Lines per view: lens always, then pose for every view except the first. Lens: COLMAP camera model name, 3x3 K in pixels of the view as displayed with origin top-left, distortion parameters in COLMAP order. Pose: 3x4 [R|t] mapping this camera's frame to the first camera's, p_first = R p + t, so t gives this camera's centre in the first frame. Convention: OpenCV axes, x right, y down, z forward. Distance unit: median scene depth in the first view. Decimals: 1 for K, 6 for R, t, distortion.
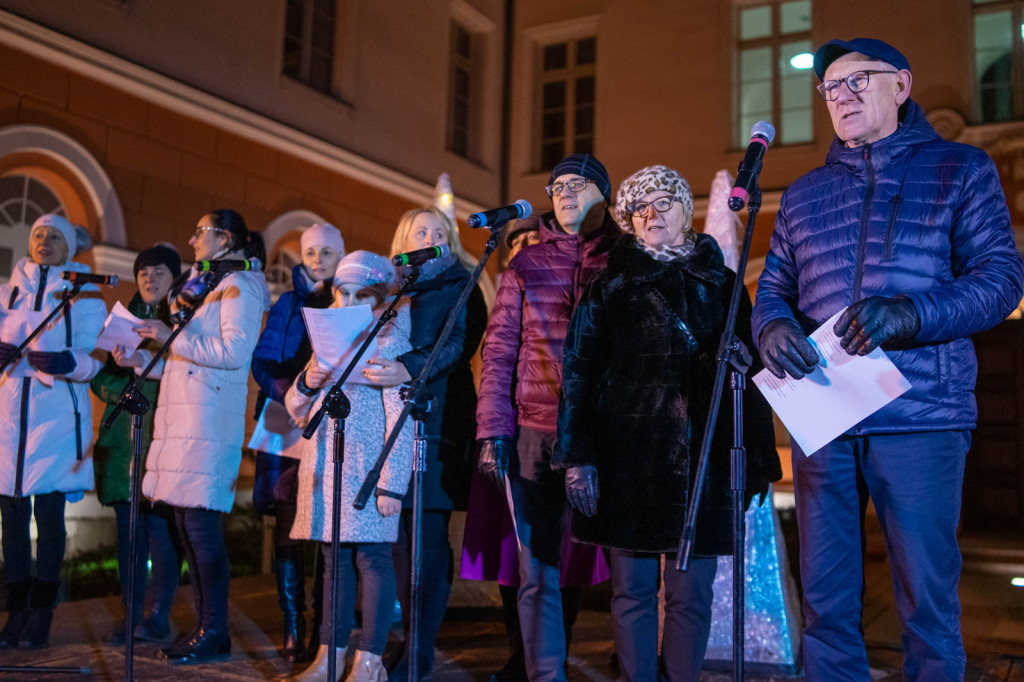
lens RADIAL K [[1025.4, 0, 512.0], [0, 1025.4, 341.0], [0, 0, 1]] dist [-0.099663, 0.080899]
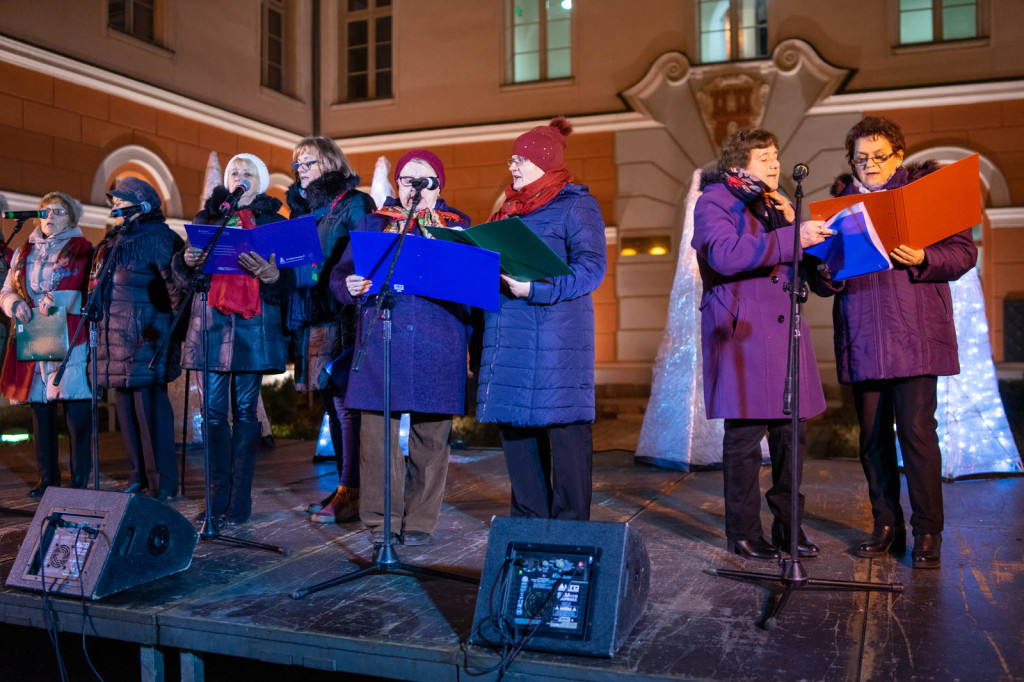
lens RADIAL K [[987.7, 0, 505.6], [0, 987.7, 341.6], [0, 0, 1]] dist [-0.100027, 0.095835]
pose [[0.989278, -0.037841, 0.141057, 0.042737], [0.023409, 0.994447, 0.102599, -0.007060], [-0.144156, -0.098197, 0.984671, -0.151722]]
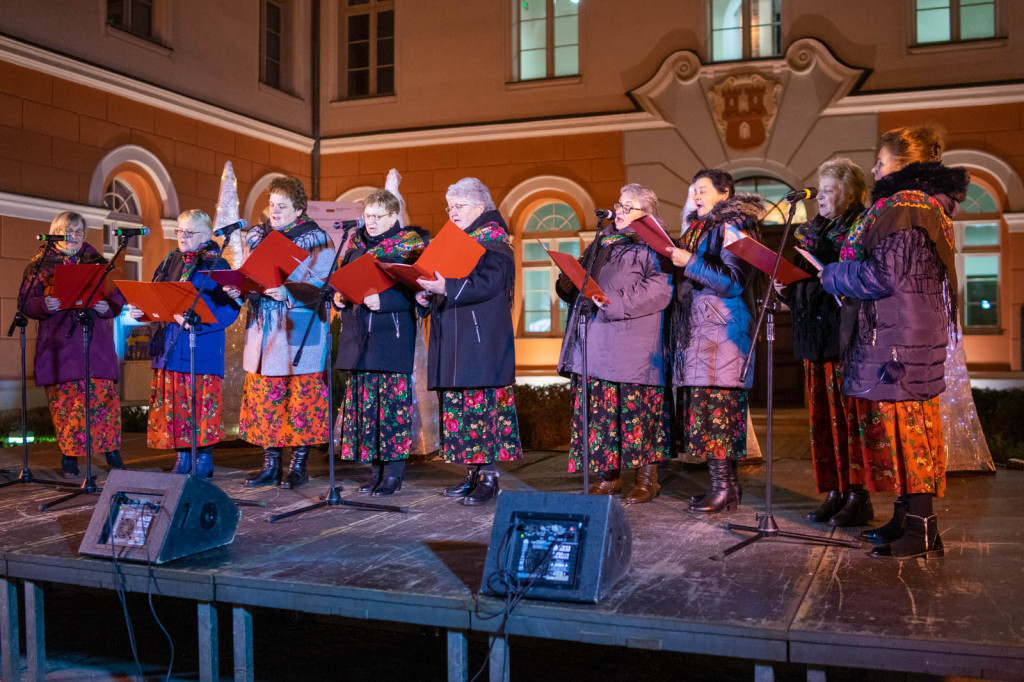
lens RADIAL K [[1062.0, 0, 503.2], [0, 1062.0, 341.4], [0, 0, 1]] dist [-0.090691, 0.071301]
pose [[0.990316, -0.031859, 0.135130, 0.035578], [0.018851, 0.995157, 0.096472, -0.011538], [-0.137549, -0.092991, 0.986120, -0.199992]]
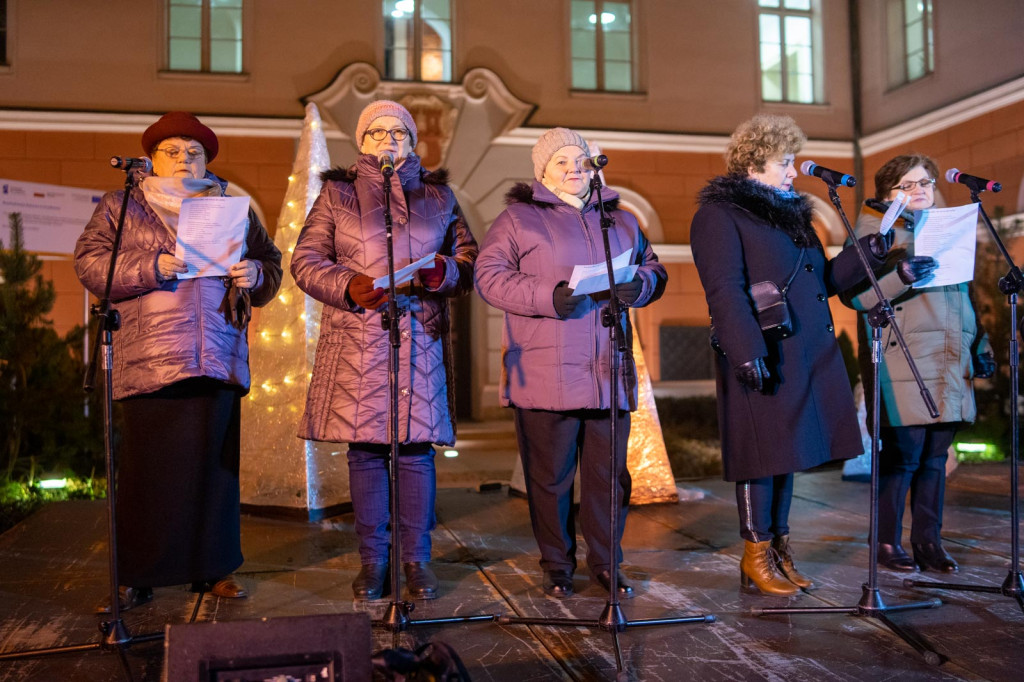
lens RADIAL K [[1025.4, 0, 512.0], [0, 1025.4, 341.0], [0, 0, 1]] dist [-0.099663, 0.080899]
pose [[0.733957, -0.025867, 0.678703, -0.224230], [-0.031045, 0.996952, 0.071568, 0.001209], [-0.678486, -0.073598, 0.730917, -0.002508]]
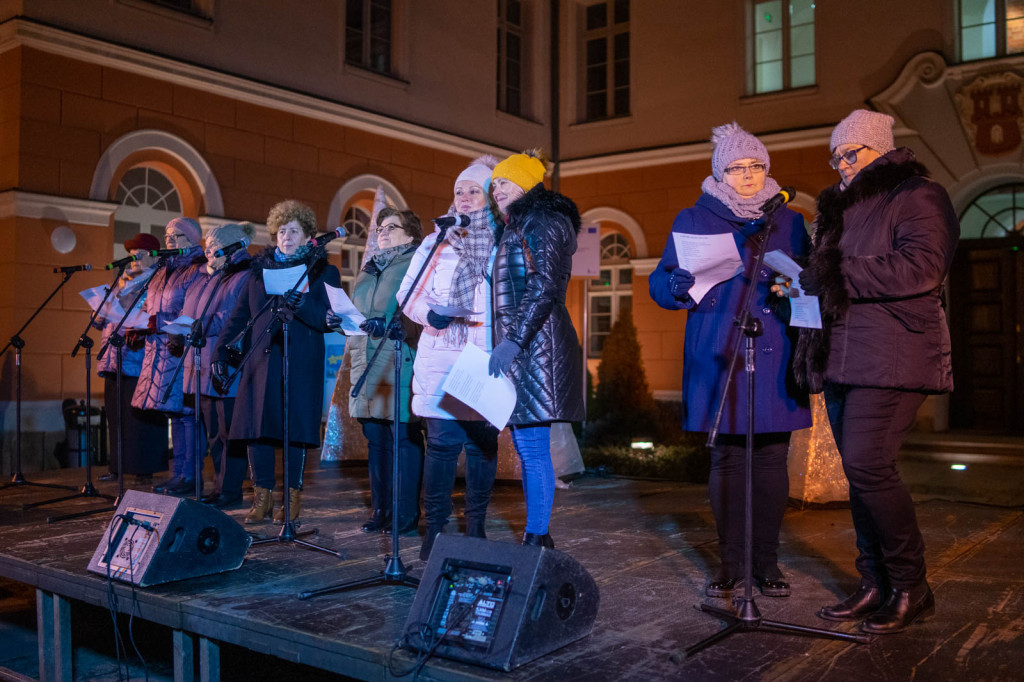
lens RADIAL K [[1032.1, 0, 504.9], [0, 1032.1, 344.9], [0, 0, 1]] dist [-0.099922, 0.098343]
pose [[0.989649, -0.027799, -0.140789, 0.102757], [0.038648, 0.996440, 0.074920, -0.008682], [0.138206, -0.079585, 0.987201, -0.171728]]
